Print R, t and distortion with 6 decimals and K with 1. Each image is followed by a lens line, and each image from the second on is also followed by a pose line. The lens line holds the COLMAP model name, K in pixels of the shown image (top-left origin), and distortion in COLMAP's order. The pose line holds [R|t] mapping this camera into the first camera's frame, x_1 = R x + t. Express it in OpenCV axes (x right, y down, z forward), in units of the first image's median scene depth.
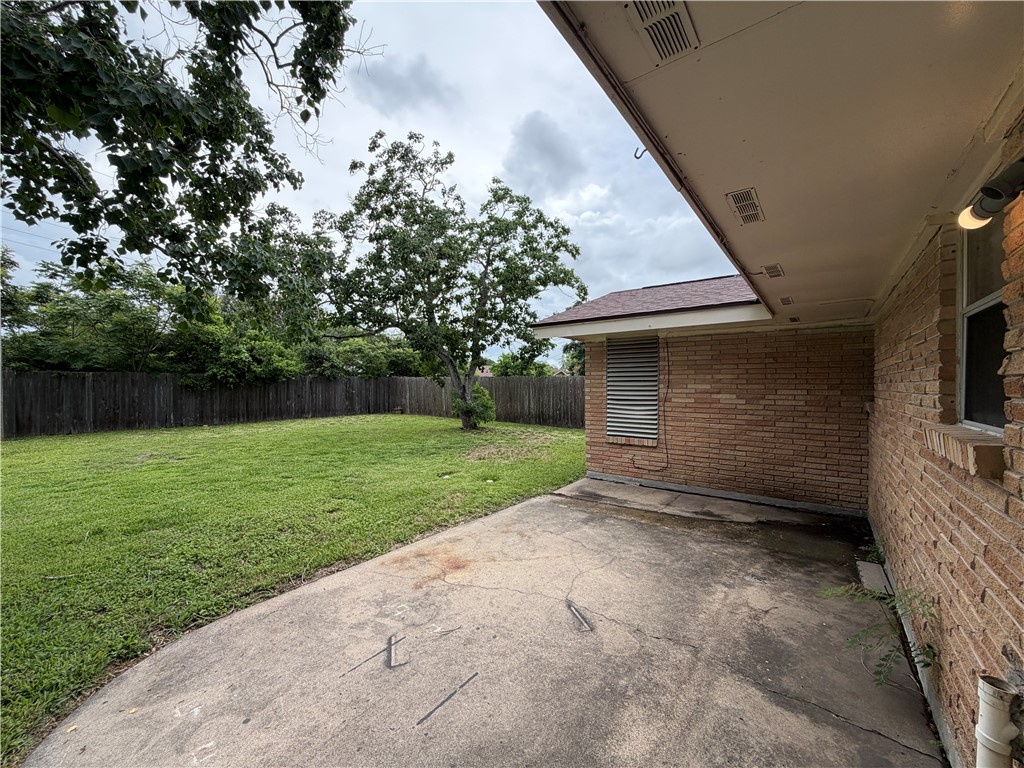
lens RADIAL K [[409.8, 0, 510.2], [0, 409.8, 384.8], [0, 0, 1]] dist [-0.000265, 0.000685]
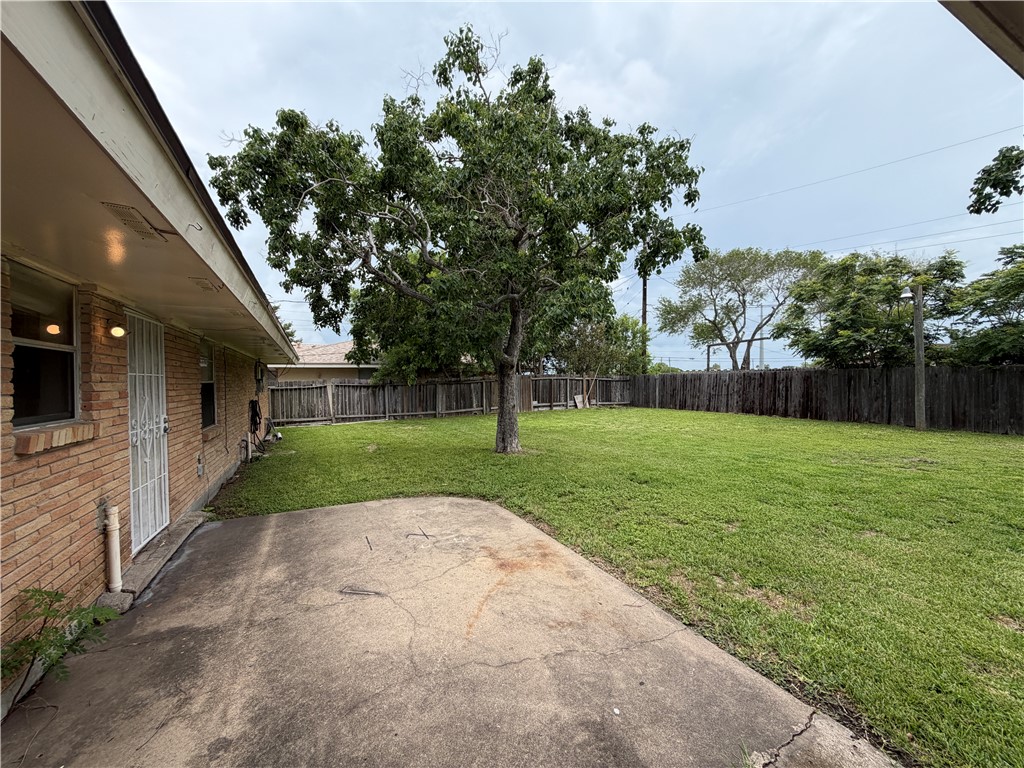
lens RADIAL K [[409.8, 0, 511.0], [0, 409.8, 386.0], [0, 0, 1]] dist [-0.000265, 0.000685]
pose [[-0.451798, 0.011857, -0.892042, 0.830171], [0.010521, 0.999913, 0.007962, -0.018624], [0.892058, -0.005788, -0.451883, 1.578531]]
